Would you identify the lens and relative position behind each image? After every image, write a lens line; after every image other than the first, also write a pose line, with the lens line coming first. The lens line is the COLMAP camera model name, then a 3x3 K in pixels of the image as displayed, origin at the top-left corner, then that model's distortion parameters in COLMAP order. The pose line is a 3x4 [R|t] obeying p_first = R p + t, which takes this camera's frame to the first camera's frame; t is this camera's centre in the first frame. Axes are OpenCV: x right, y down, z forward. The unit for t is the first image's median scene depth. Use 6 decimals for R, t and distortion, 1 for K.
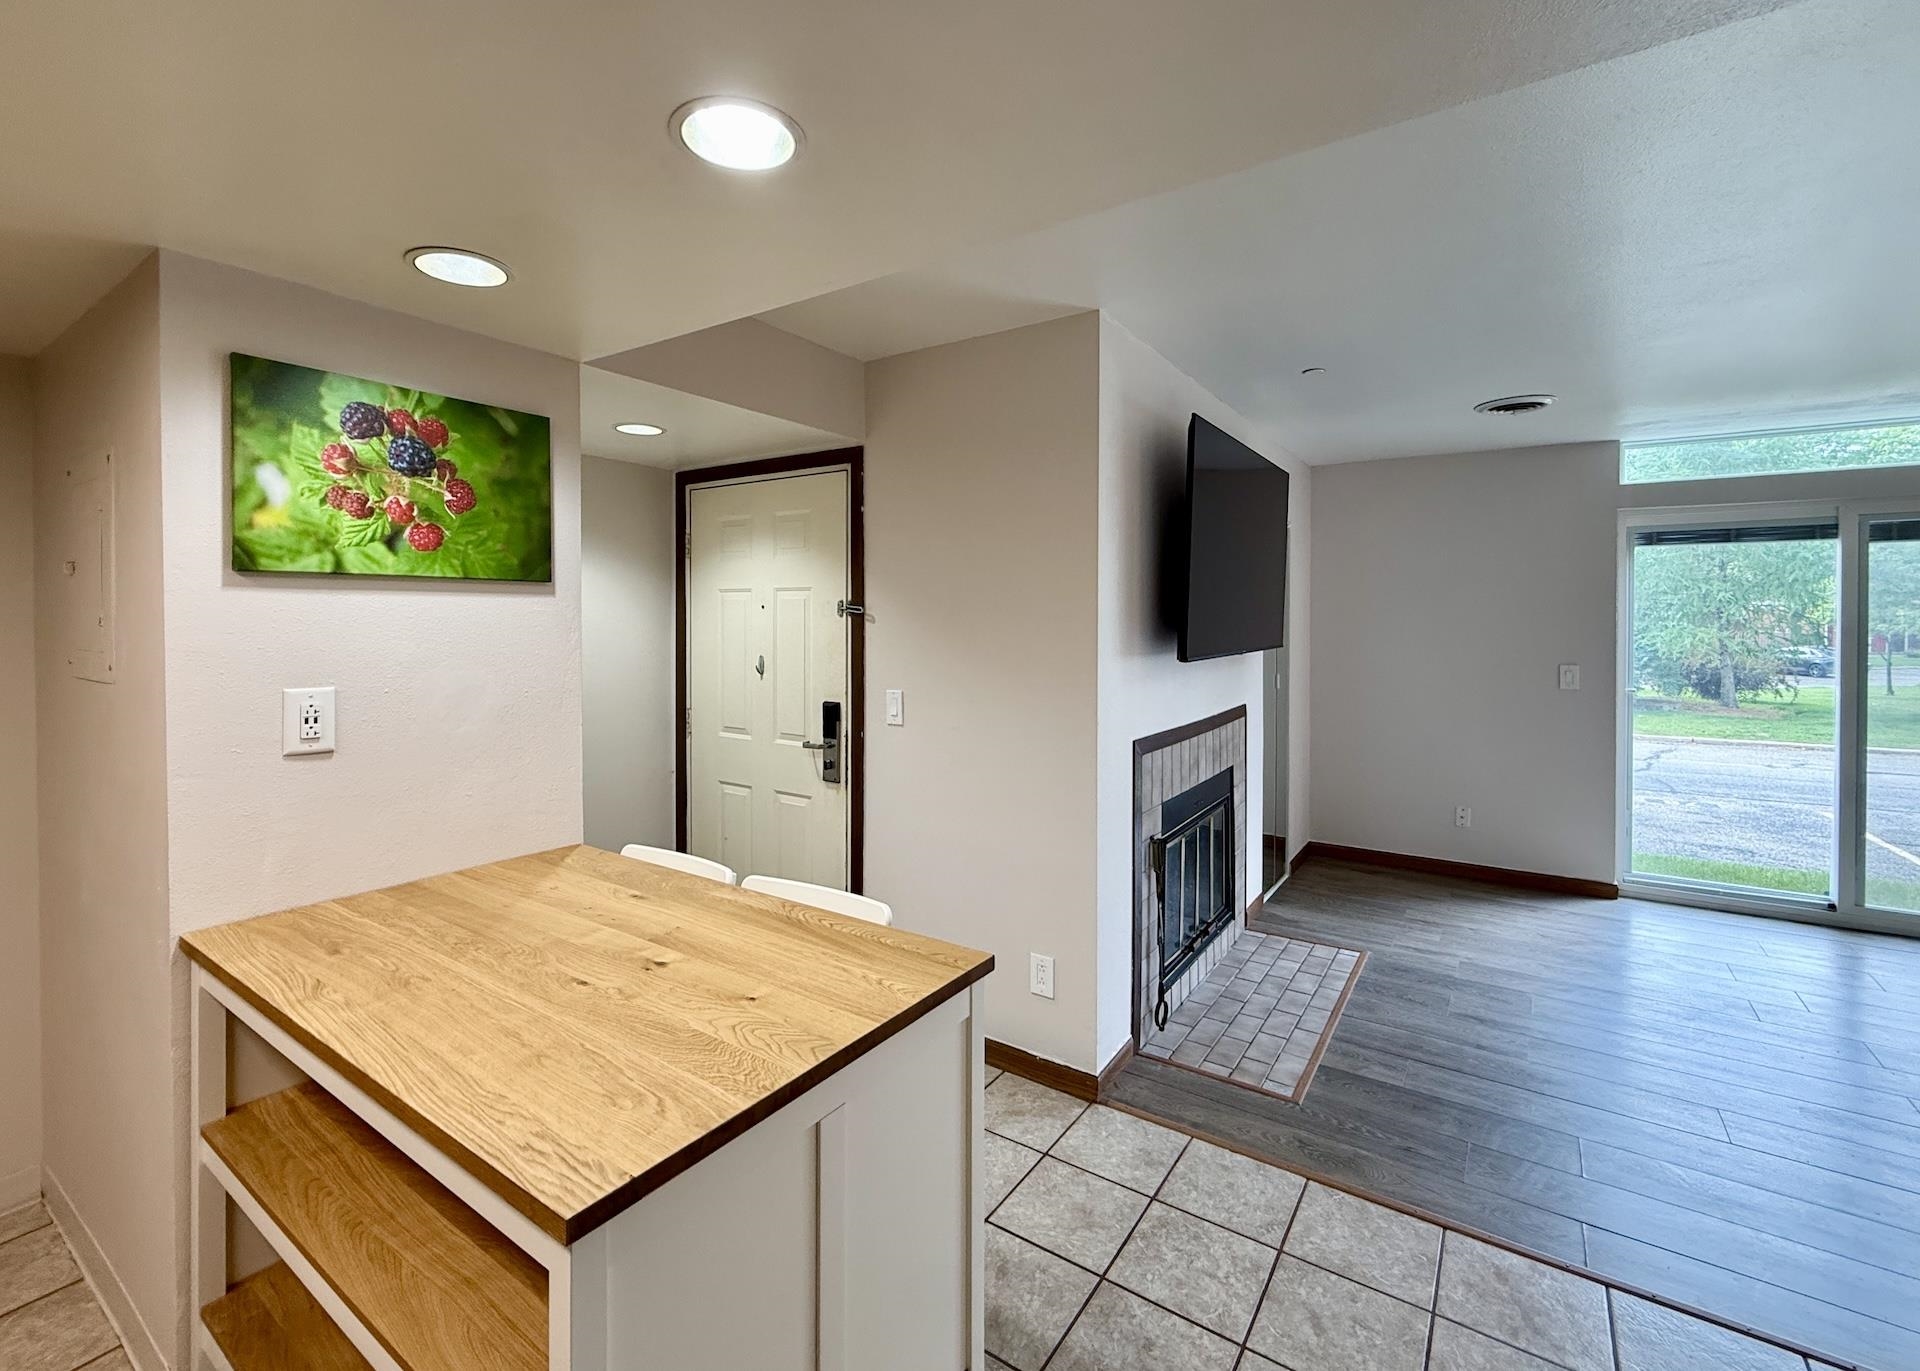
lens RADIAL K [[837.6, 0, 953.3], [0, 837.6, 625.3], [0, 0, 1]] dist [0.000273, -0.000227]
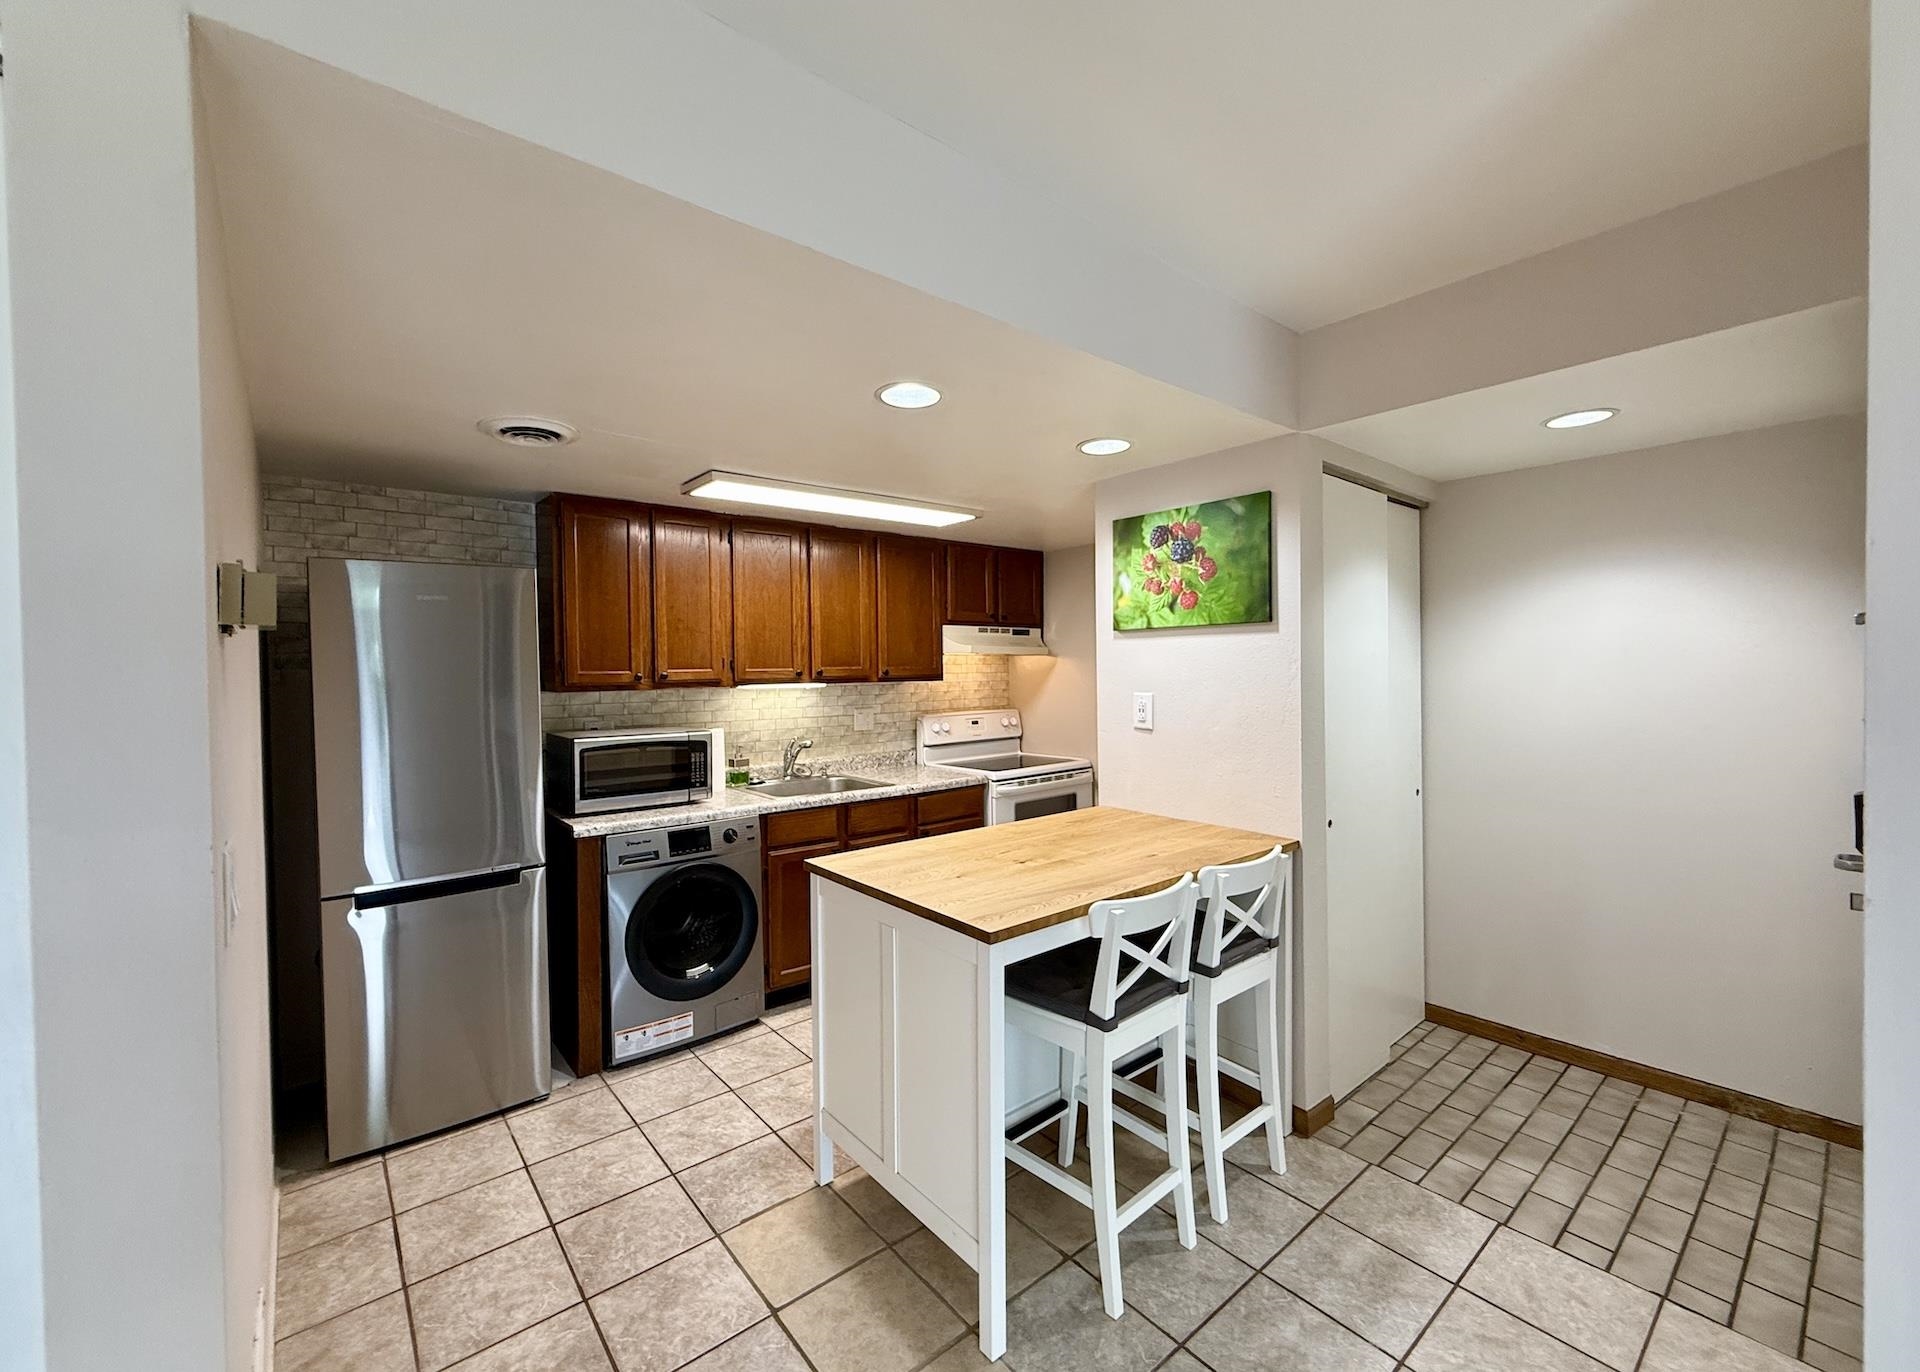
lens RADIAL K [[786.4, 0, 957.0], [0, 786.4, 676.7], [0, 0, 1]] dist [0.001512, 0.000026]
pose [[-0.277772, 0.015840, -0.960516, 0.896353], [0.007316, 0.999870, 0.014373, 0.011792], [0.960619, -0.003035, -0.277852, 1.005687]]
